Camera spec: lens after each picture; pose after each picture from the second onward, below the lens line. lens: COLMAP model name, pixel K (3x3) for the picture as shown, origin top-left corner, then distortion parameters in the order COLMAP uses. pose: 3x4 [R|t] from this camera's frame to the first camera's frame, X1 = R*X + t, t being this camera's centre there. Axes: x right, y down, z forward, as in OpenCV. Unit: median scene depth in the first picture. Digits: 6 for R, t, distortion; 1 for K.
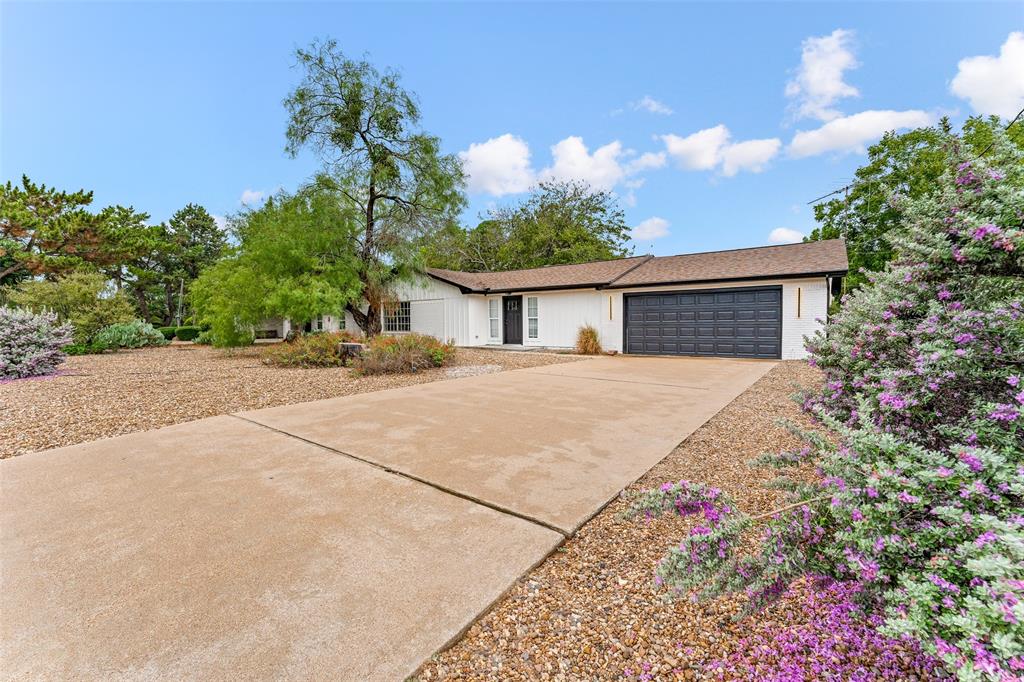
lens RADIAL K [[428.3, 0, 512.0], [0, 428.3, 341.0], [0, 0, 1]] dist [0.000633, 0.000008]
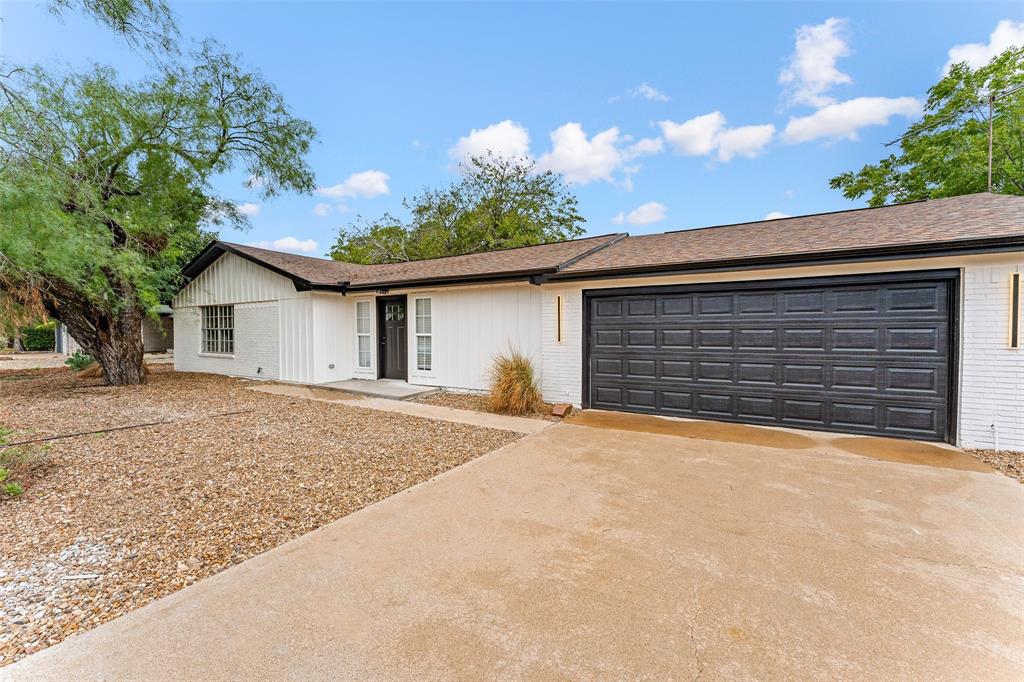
lens RADIAL K [[408.6, 0, 512.0], [0, 408.6, 341.0], [0, 0, 1]] dist [-0.000007, 0.000037]
pose [[0.994541, 0.001211, 0.104341, 0.106818], [0.000241, 0.999903, -0.013899, -0.037824], [-0.104348, 0.013848, 0.994444, 0.448906]]
